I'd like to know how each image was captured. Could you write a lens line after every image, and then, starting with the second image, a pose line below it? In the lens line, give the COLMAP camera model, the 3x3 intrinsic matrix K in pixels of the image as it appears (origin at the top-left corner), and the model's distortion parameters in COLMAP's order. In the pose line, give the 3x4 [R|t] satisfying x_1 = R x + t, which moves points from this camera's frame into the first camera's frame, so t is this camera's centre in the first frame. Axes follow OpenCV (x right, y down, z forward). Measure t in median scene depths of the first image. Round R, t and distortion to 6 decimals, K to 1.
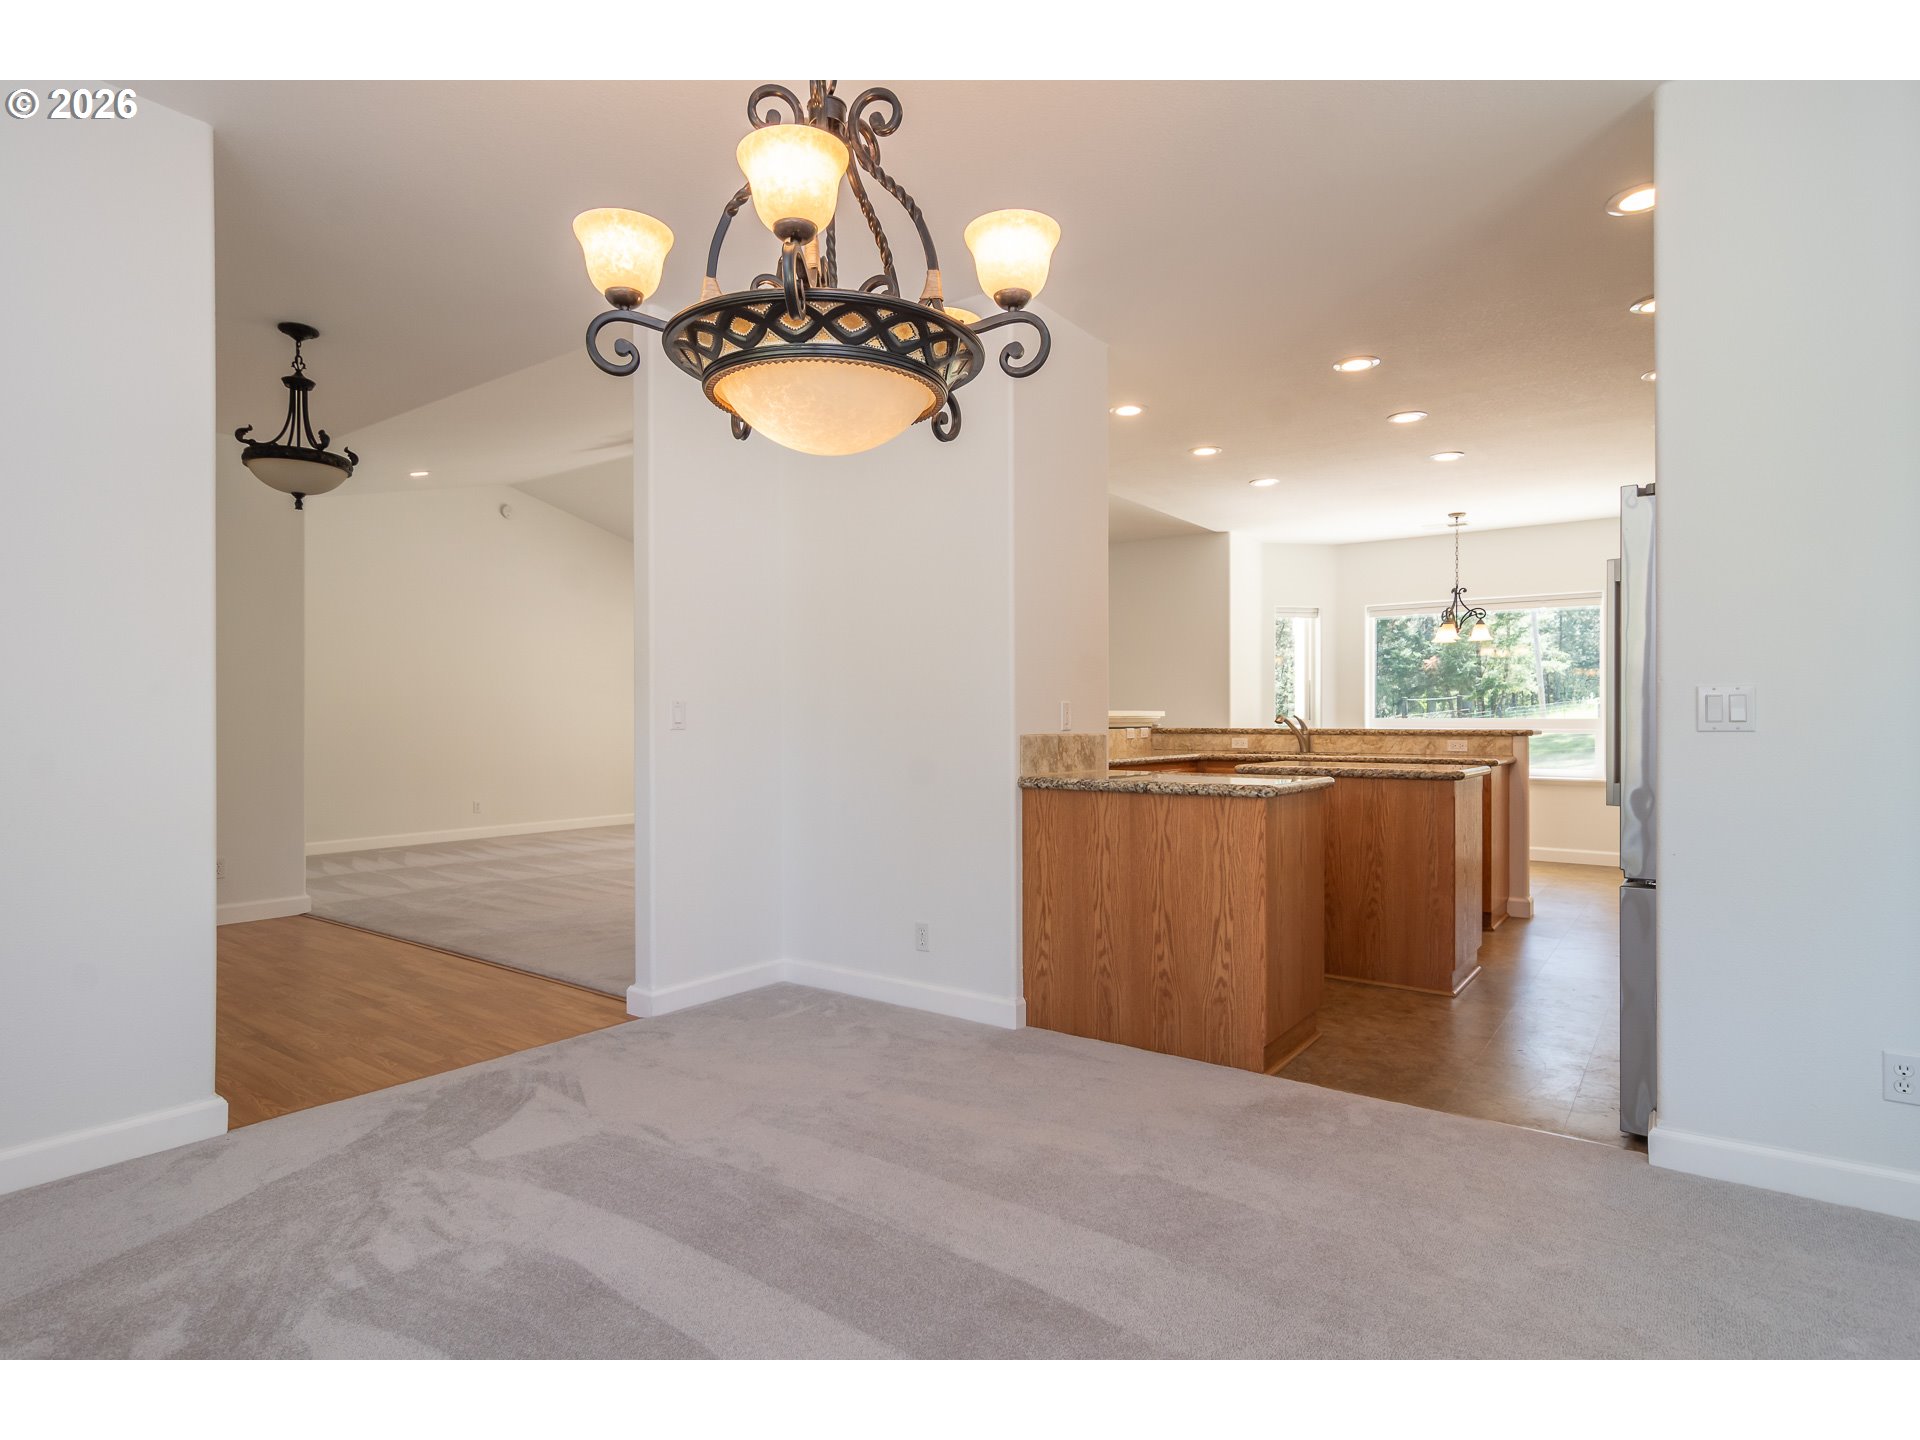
lens RADIAL K [[1030.5, 0, 944.5], [0, 1030.5, 722.8], [0, 0, 1]] dist [-0.000583, 0.000048]
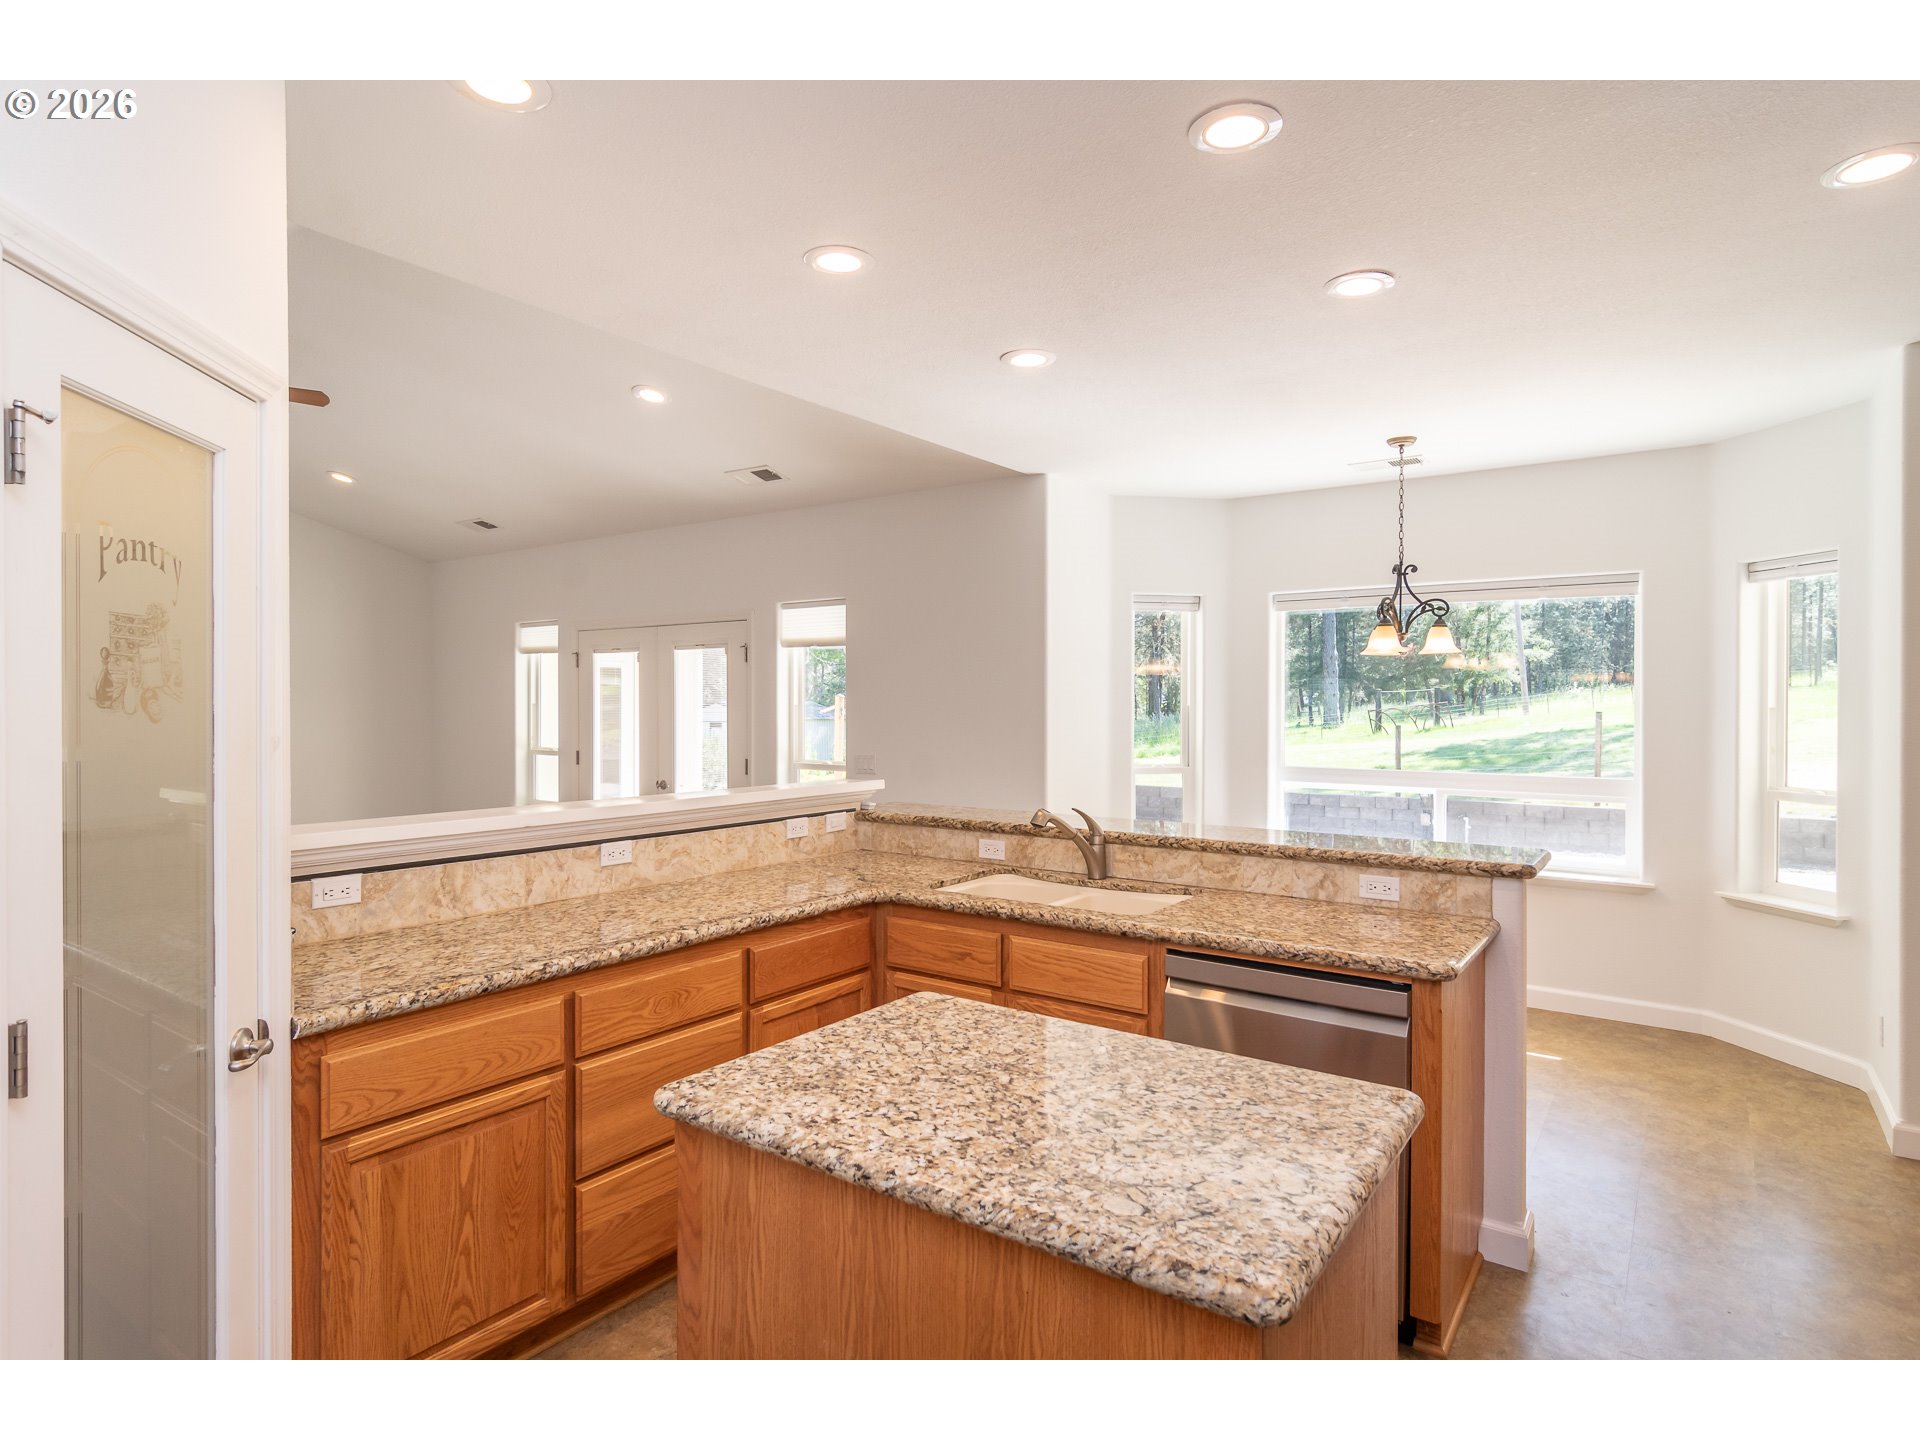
lens RADIAL K [[1062.1, 0, 952.8], [0, 1062.1, 711.2], [0, 0, 1]] dist [0.017712, 0.000120]
pose [[0.999389, 0.001184, 0.034936, 0.215140], [-0.001254, 0.999997, 0.001981, -0.046735], [-0.034933, -0.002024, 0.999388, 0.389519]]
